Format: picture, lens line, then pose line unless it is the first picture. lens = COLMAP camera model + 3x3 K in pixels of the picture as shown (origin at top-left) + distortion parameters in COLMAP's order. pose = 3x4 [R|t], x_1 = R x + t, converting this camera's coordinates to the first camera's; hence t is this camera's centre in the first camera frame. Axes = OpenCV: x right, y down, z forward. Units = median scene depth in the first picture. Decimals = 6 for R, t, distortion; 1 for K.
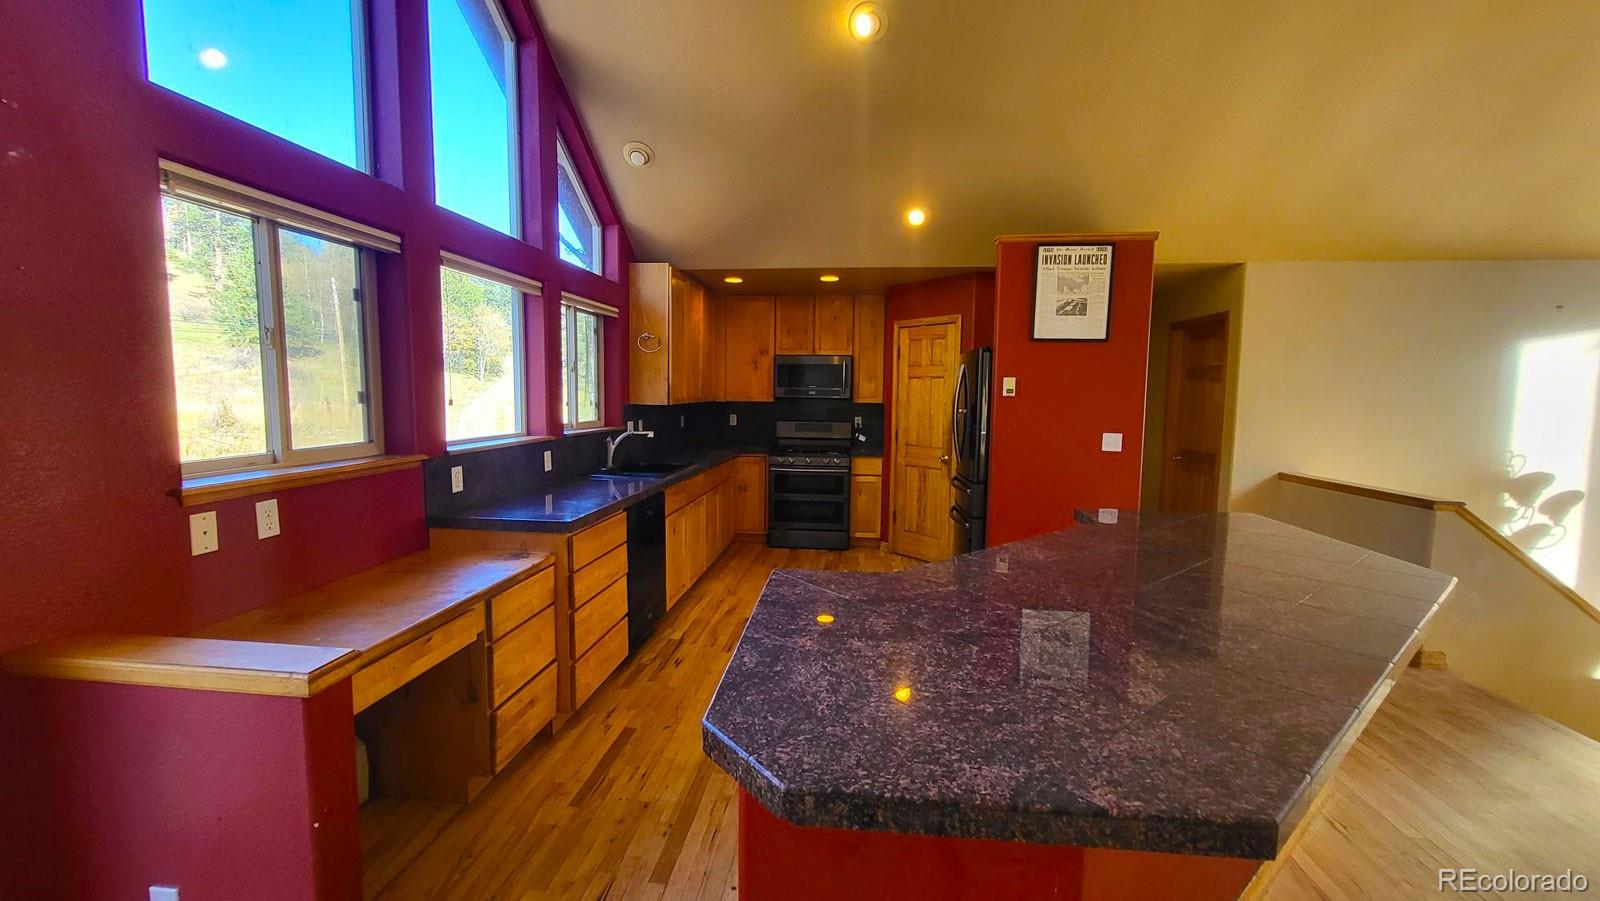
lens RADIAL K [[632.3, 0, 793.4], [0, 632.3, 447.9], [0, 0, 1]] dist [0.000091, -0.001124]
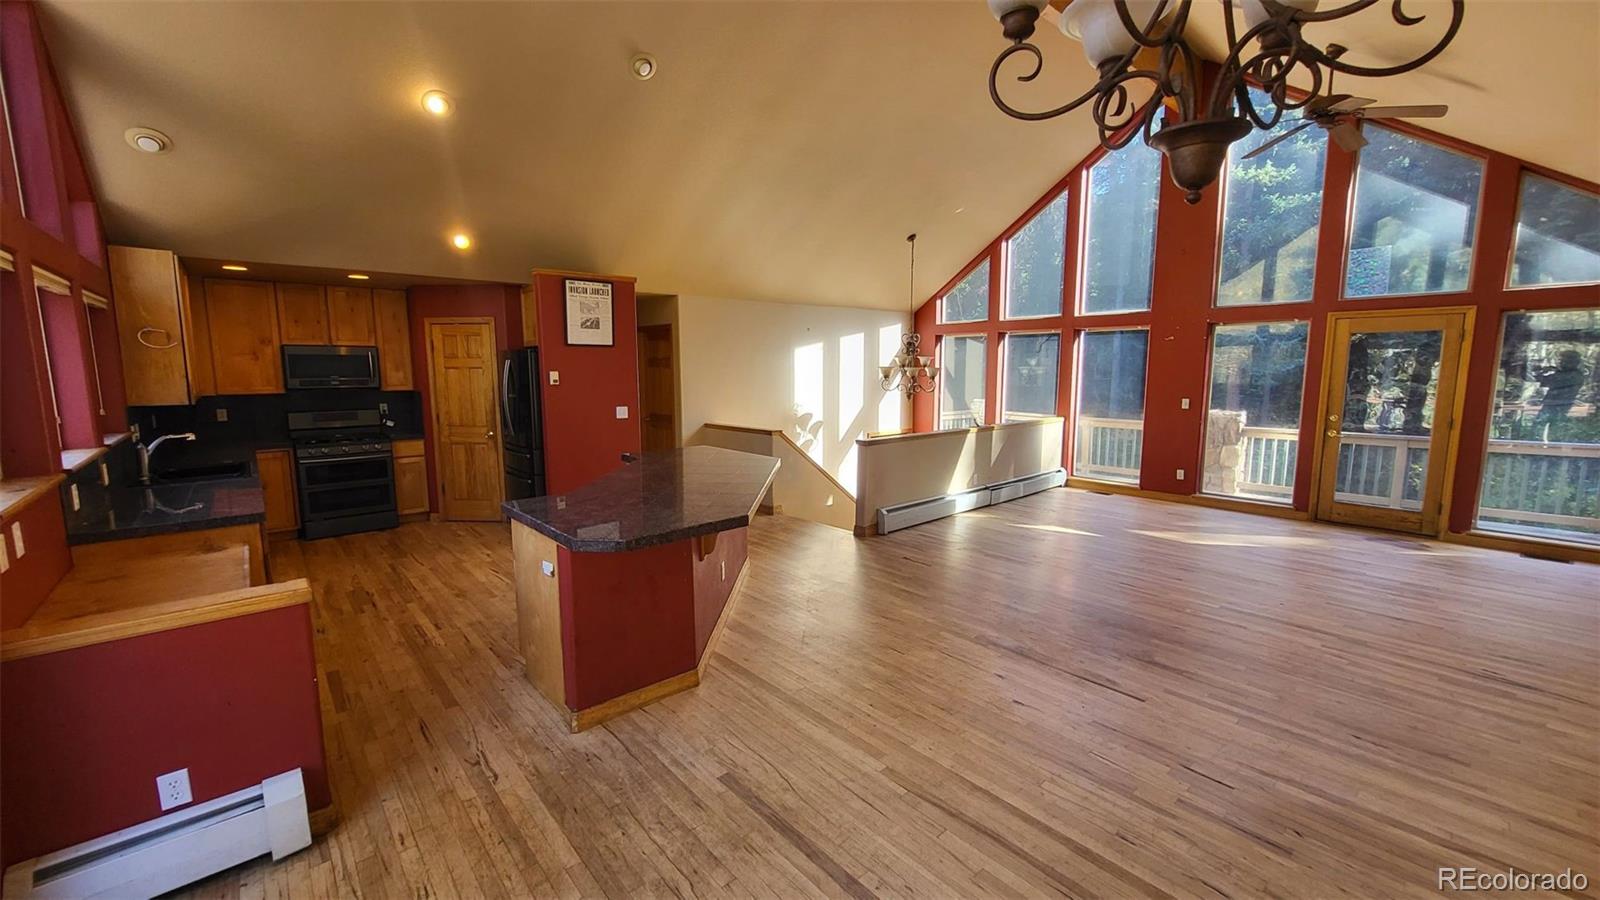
lens RADIAL K [[632.3, 0, 804.1], [0, 632.3, 446.9], [0, 0, 1]] dist [0.000091, -0.001124]
pose [[0.660175, -0.108490, 0.743235, -0.314803], [0.073212, 0.994096, 0.080079, -0.014440], [-0.747535, 0.001548, 0.664220, -0.311271]]
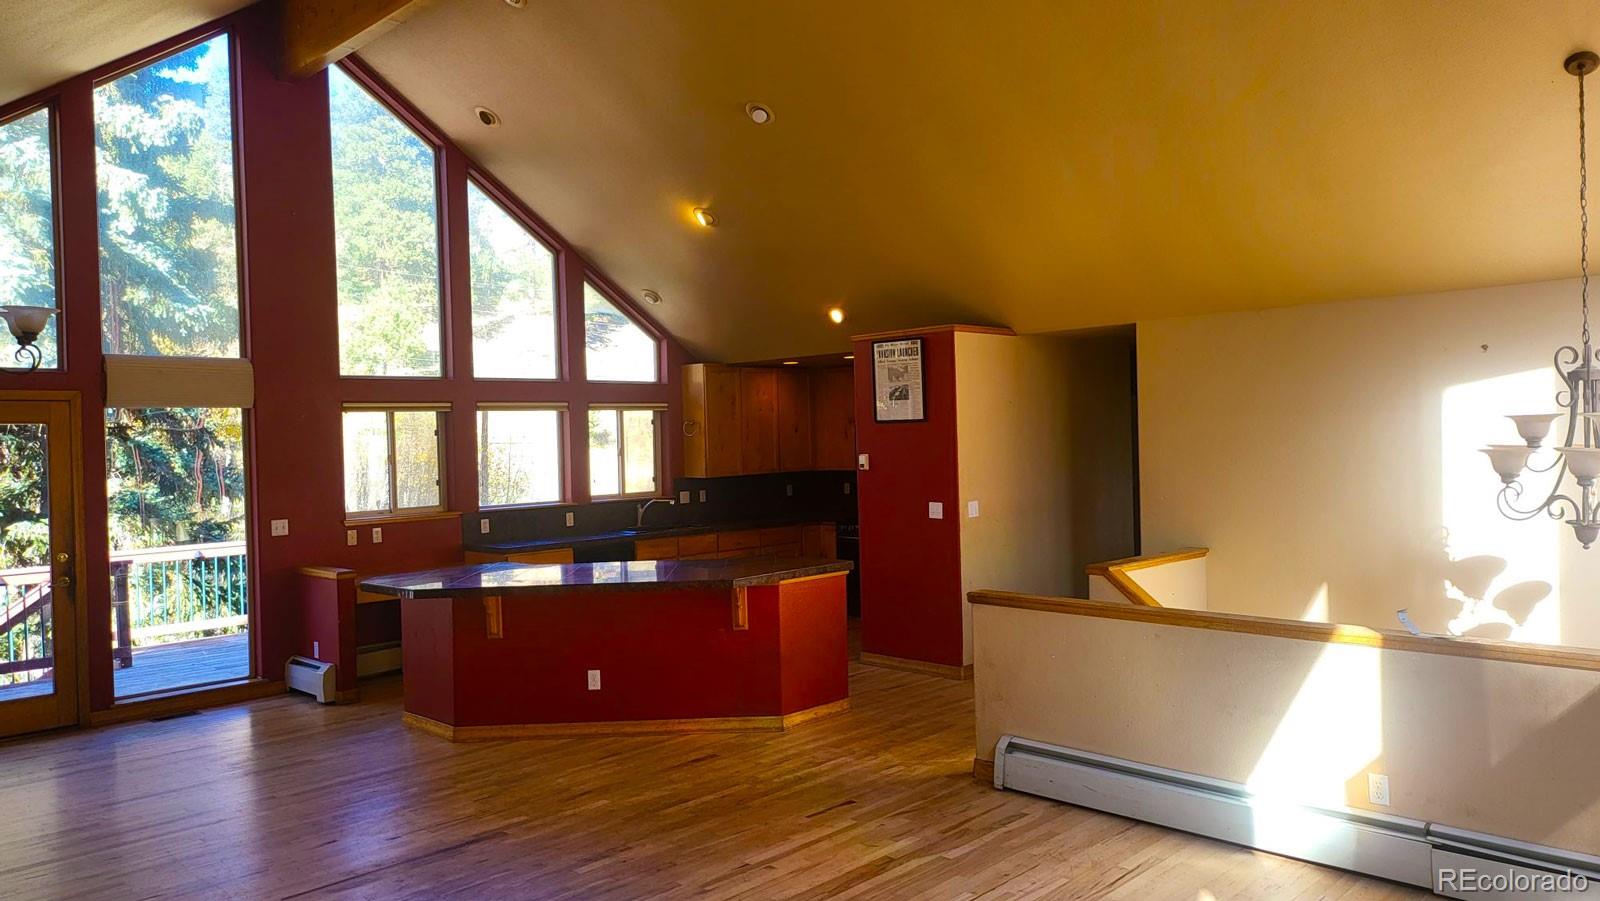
lens RADIAL K [[1145.5, 0, 793.8], [0, 1145.5, 456.5], [0, 0, 1]] dist [0.047237, -0.009857]
pose [[0.786787, -0.020873, -0.616871, 1.375078], [-0.018367, 0.998194, -0.057202, 0.014316], [0.616951, 0.056336, 0.784983, -0.657724]]
